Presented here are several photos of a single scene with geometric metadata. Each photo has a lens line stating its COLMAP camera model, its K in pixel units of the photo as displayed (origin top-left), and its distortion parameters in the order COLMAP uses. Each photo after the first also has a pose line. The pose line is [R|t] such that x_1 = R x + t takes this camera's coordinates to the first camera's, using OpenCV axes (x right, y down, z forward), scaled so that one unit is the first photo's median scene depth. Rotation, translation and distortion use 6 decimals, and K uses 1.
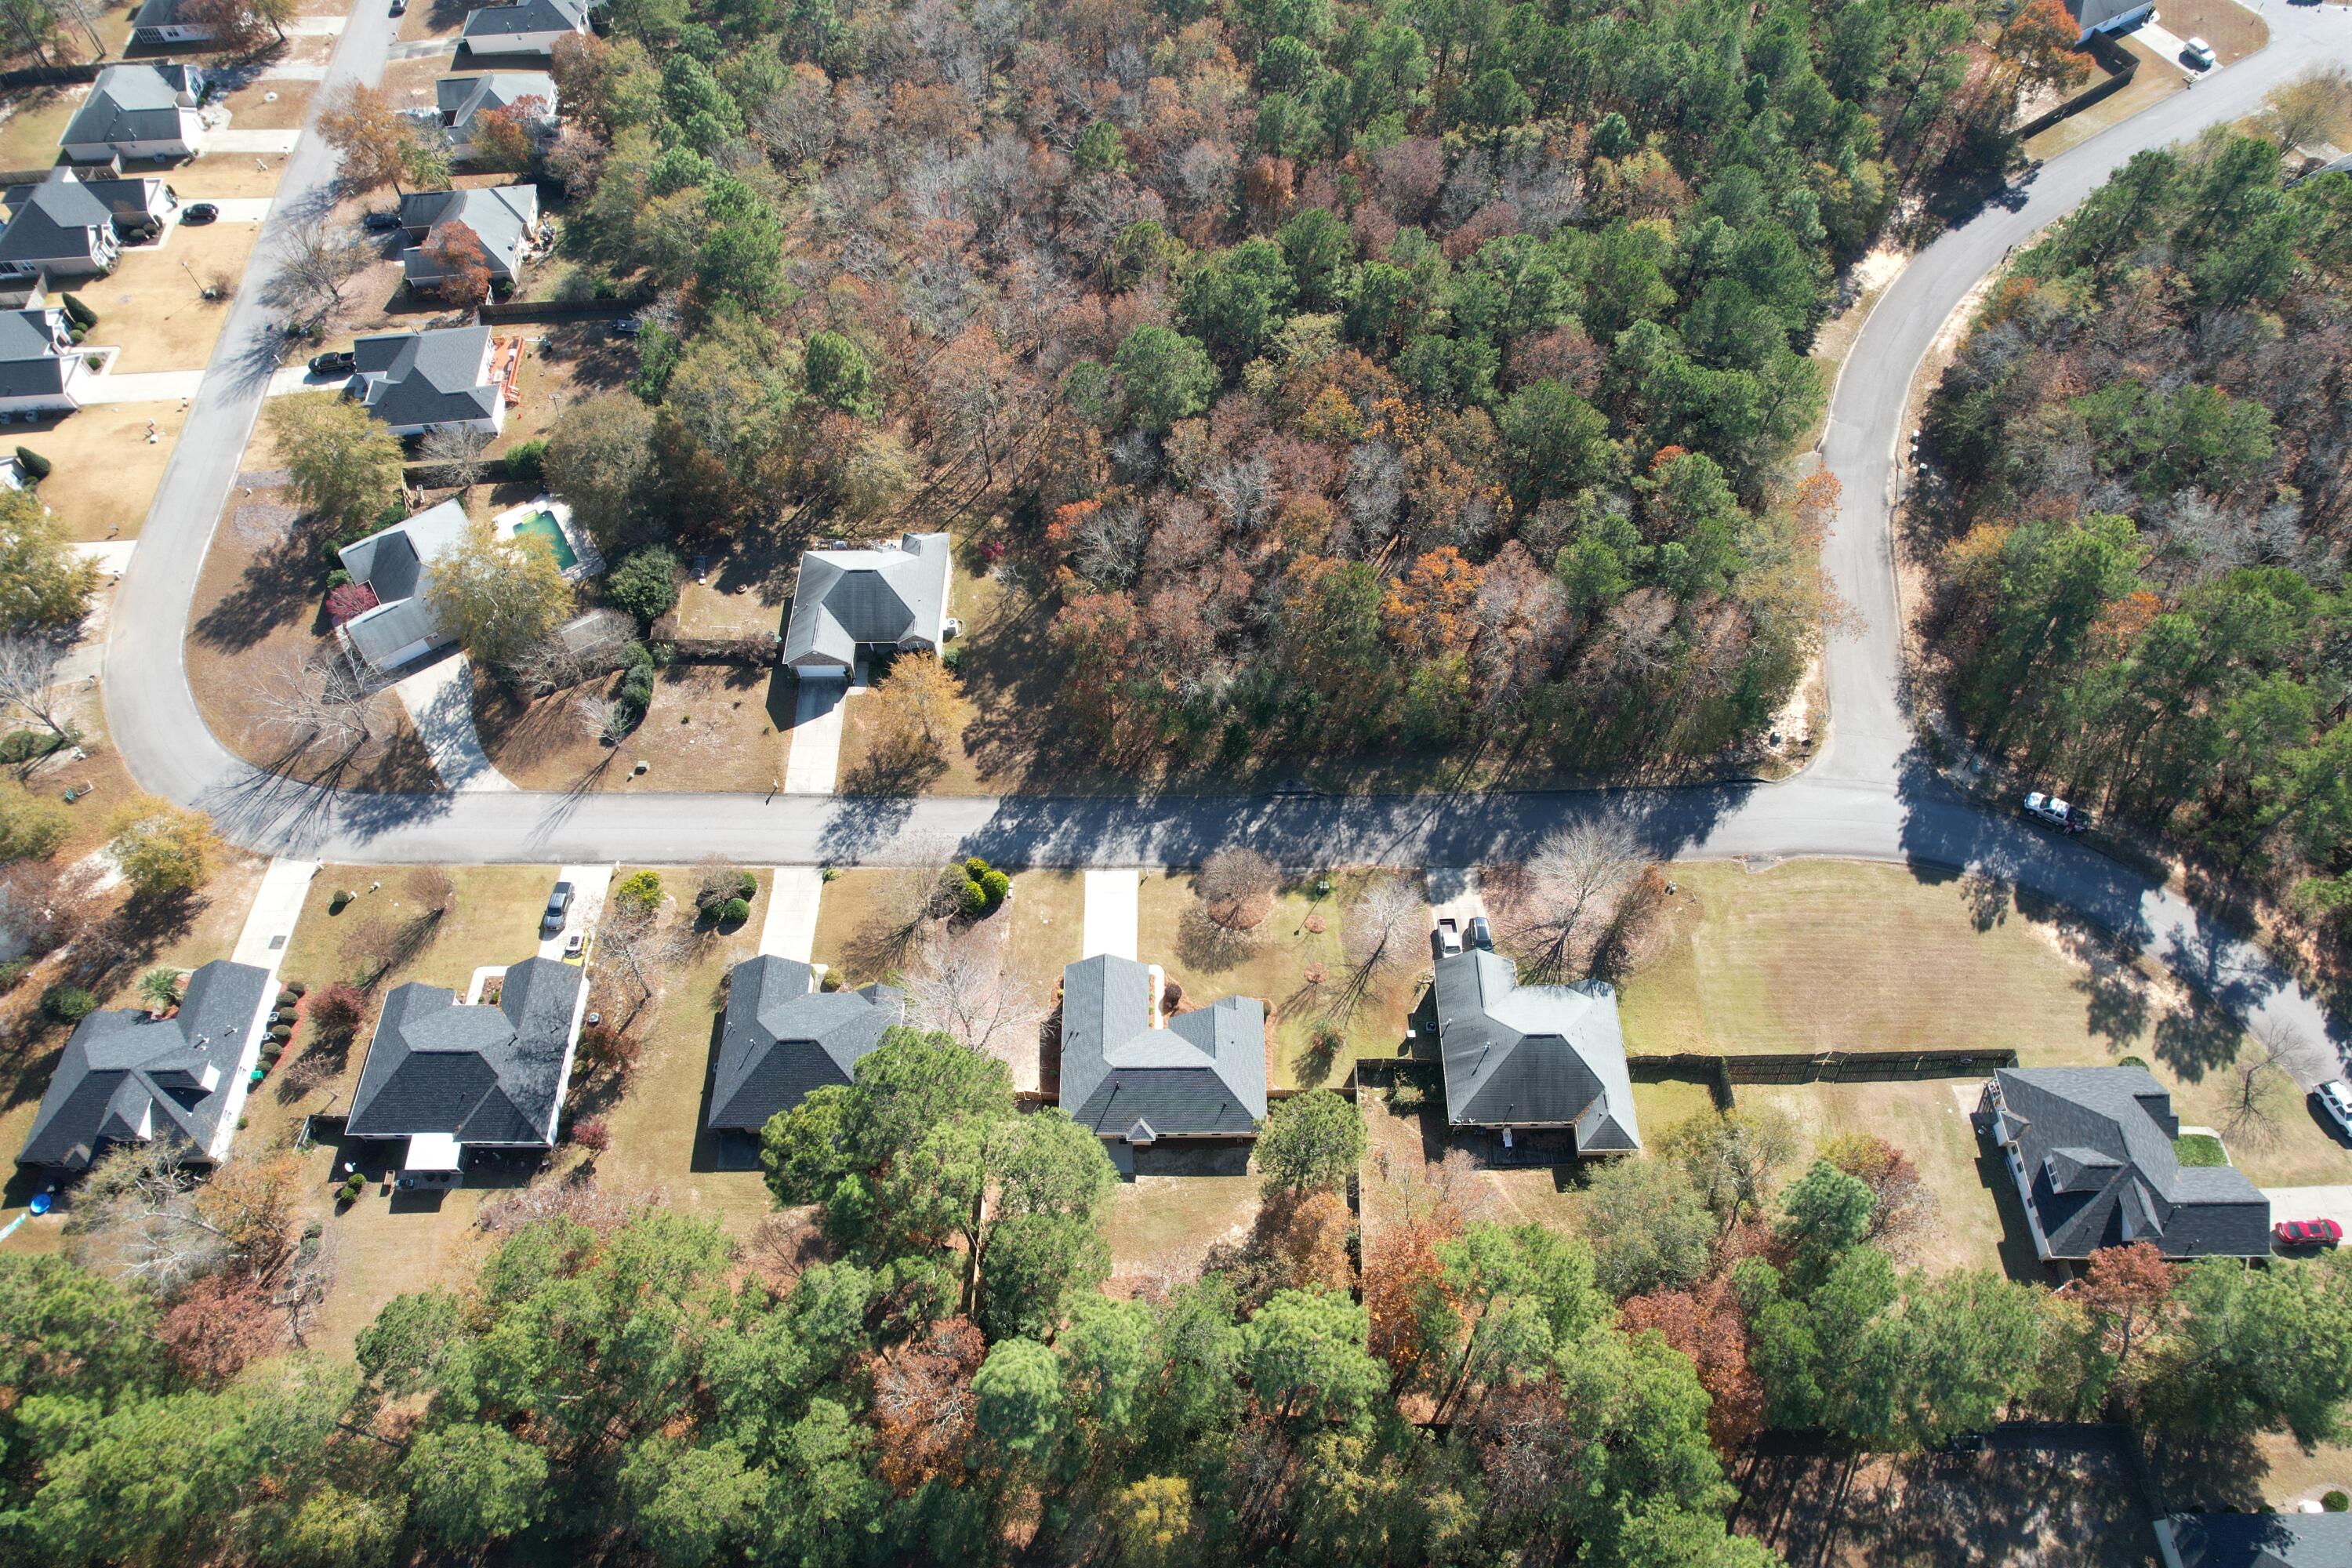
lens RADIAL K [[1504.9, 0, 1187.1], [0, 1504.9, 793.0], [0, 0, 1]] dist [-0.079308, 0.067958]
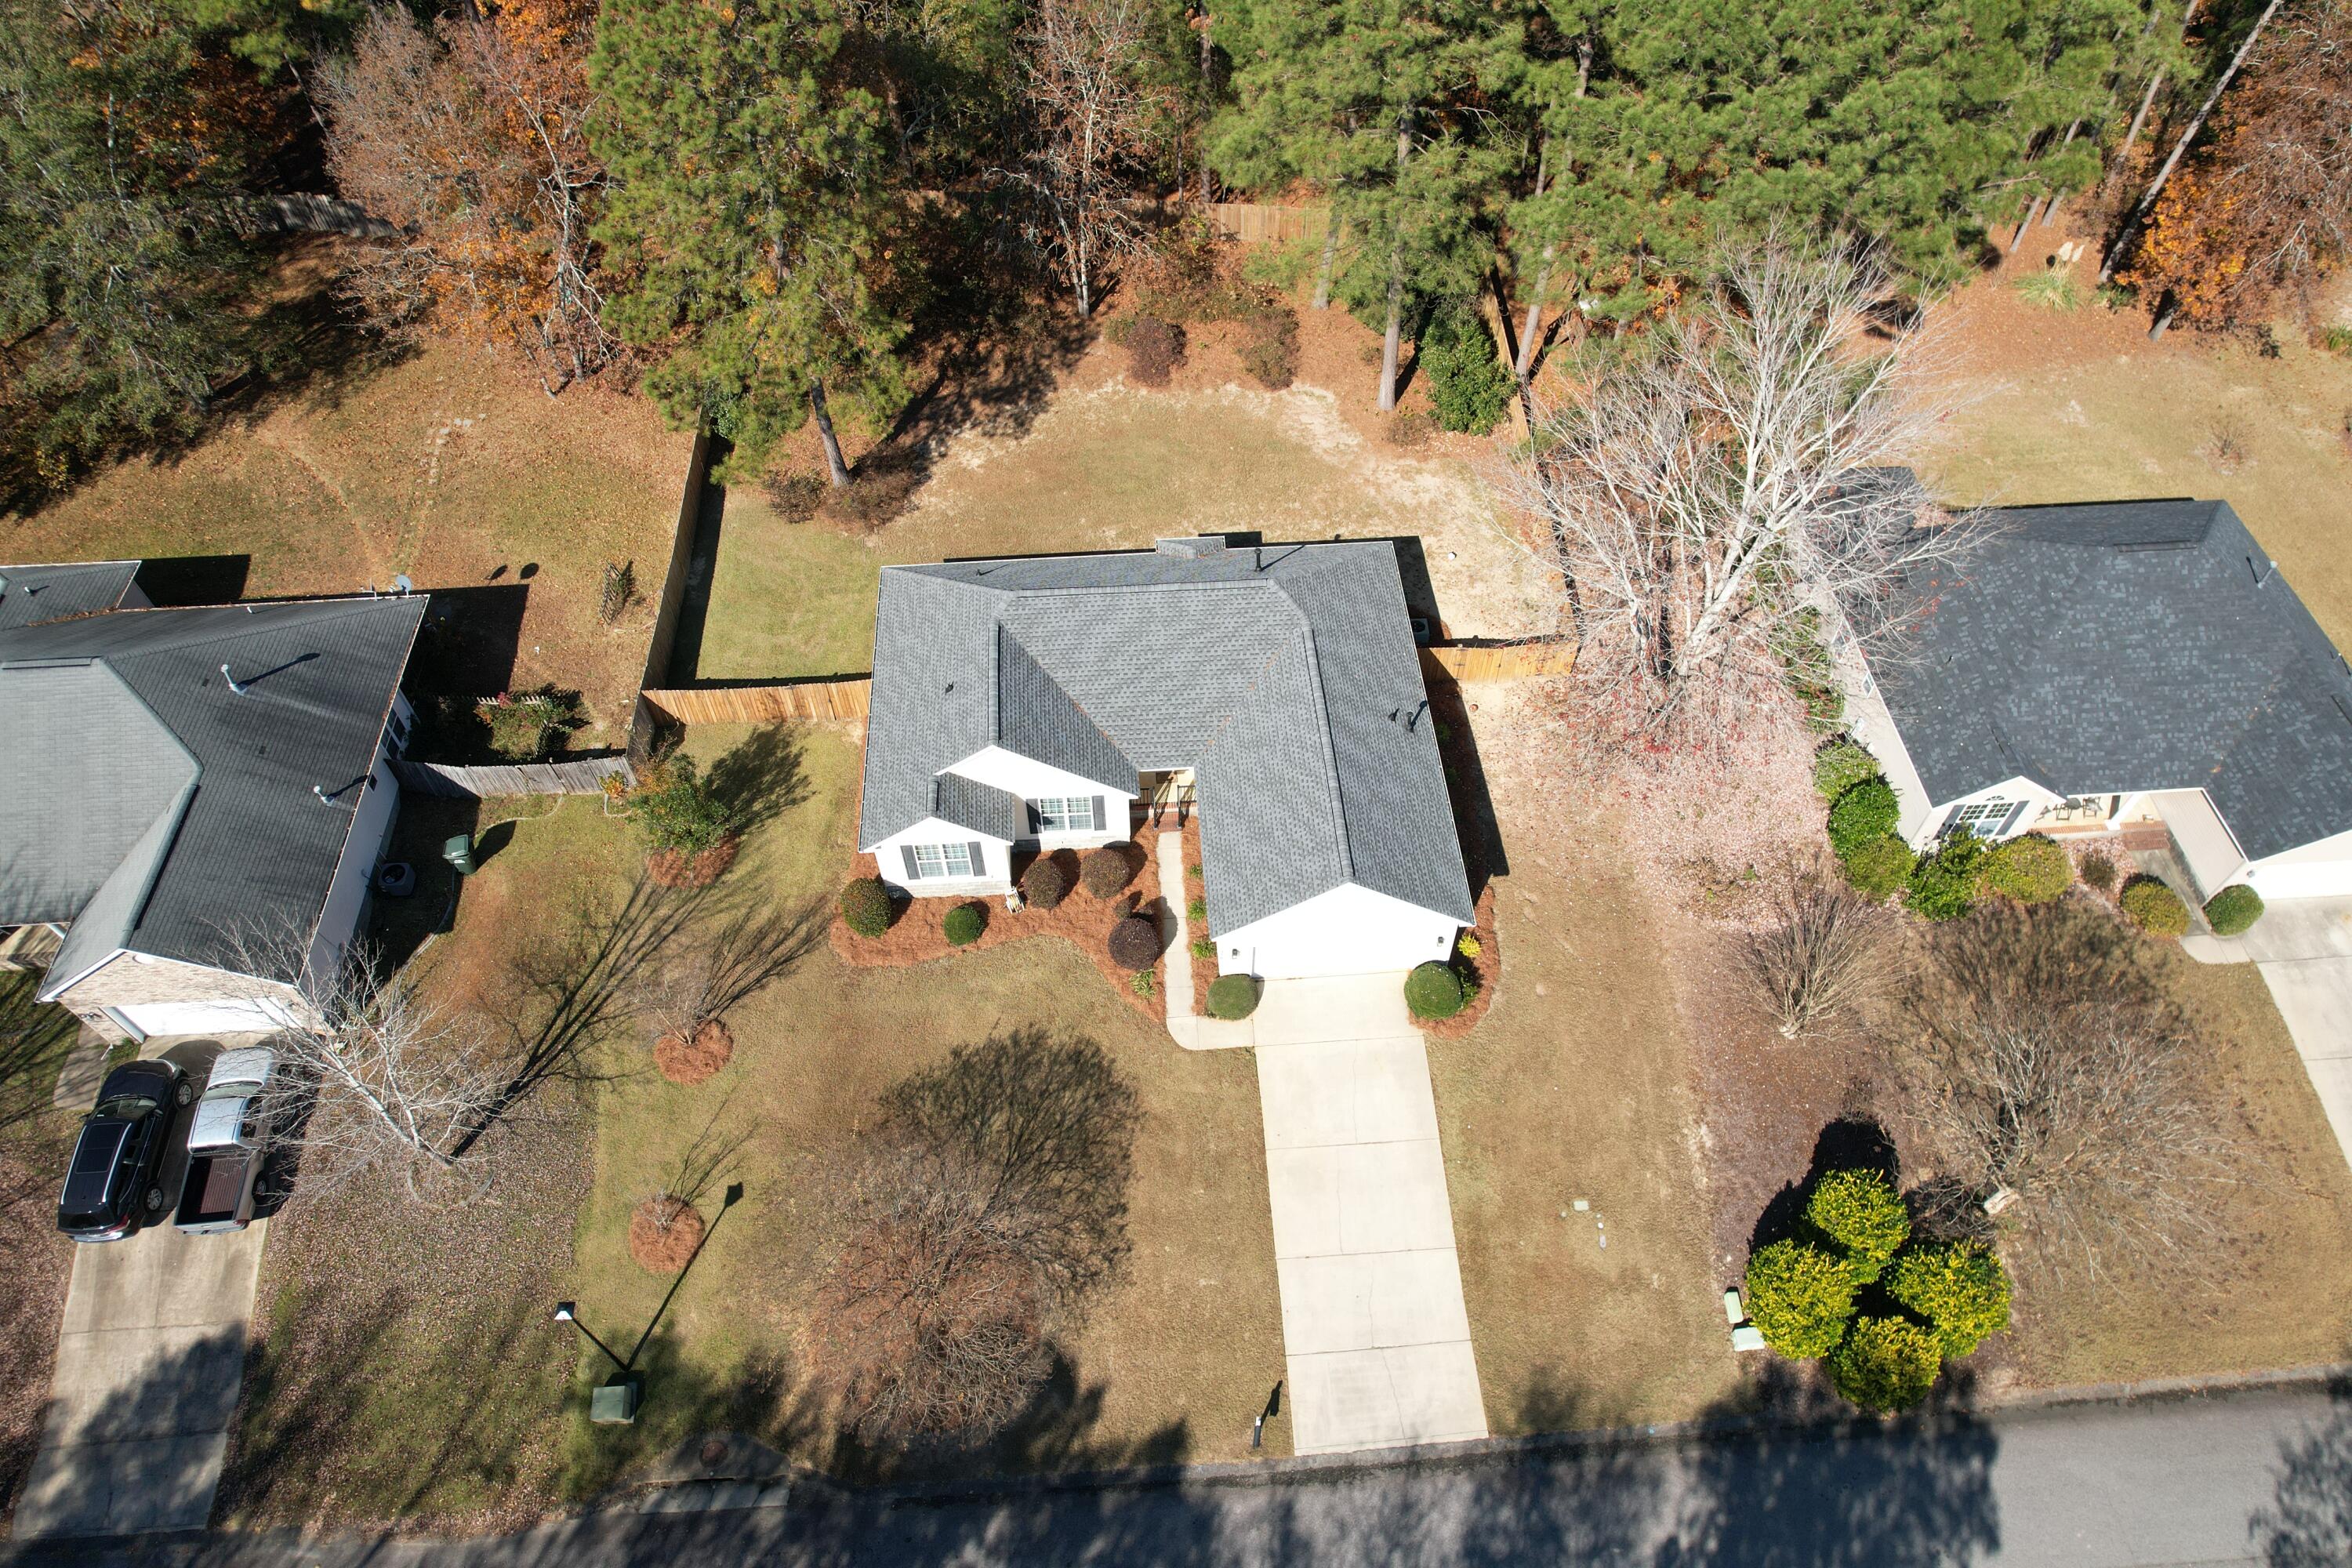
lens RADIAL K [[1504.9, 0, 1176.7], [0, 1504.9, 792.6], [0, 0, 1]] dist [-0.079308, 0.067958]
pose [[-0.998220, 0.055057, -0.022919, -0.012285], [-0.040366, -0.340867, 0.939245, -0.159071], [0.043899, 0.938498, 0.342483, 0.815370]]
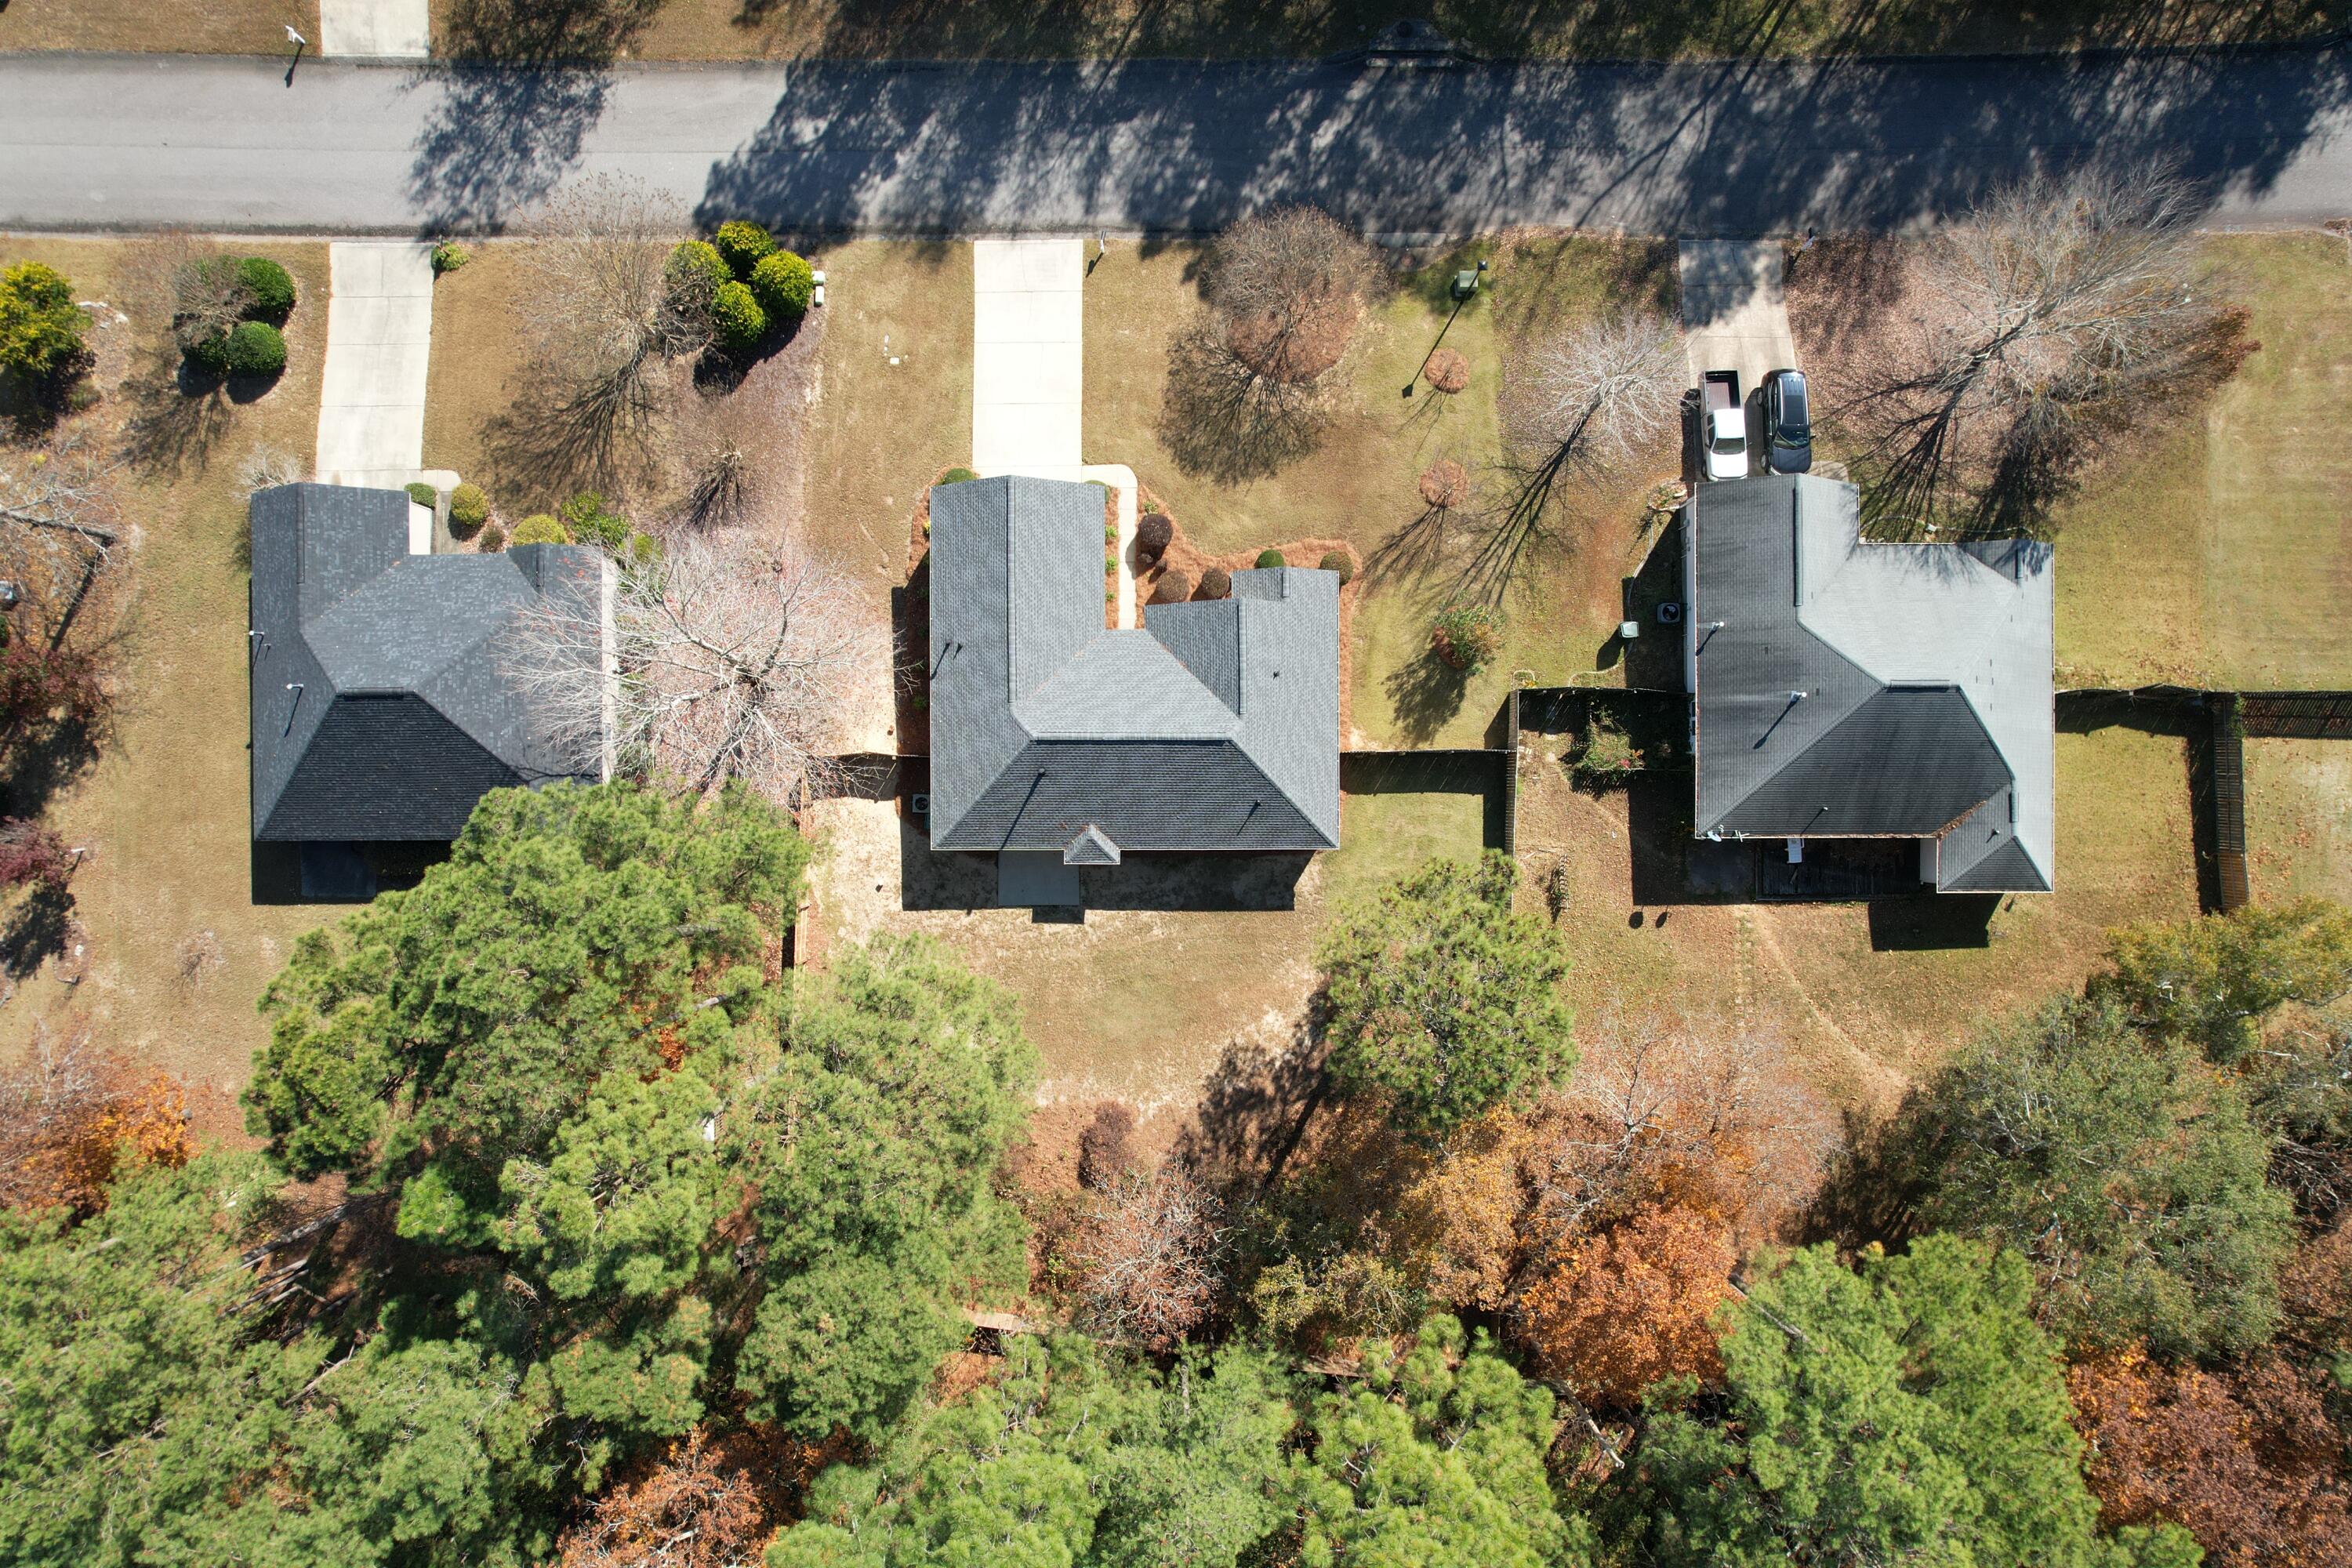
lens RADIAL K [[1504.9, 0, 1172.6], [0, 1504.9, 795.2], [0, 0, 1]] dist [-0.079308, 0.067958]
pose [[0.999995, 0.003293, 0.000116, -0.003148], [-0.002827, 0.839552, 0.543272, -0.059646], [0.001691, -0.543270, 0.839556, 0.512139]]
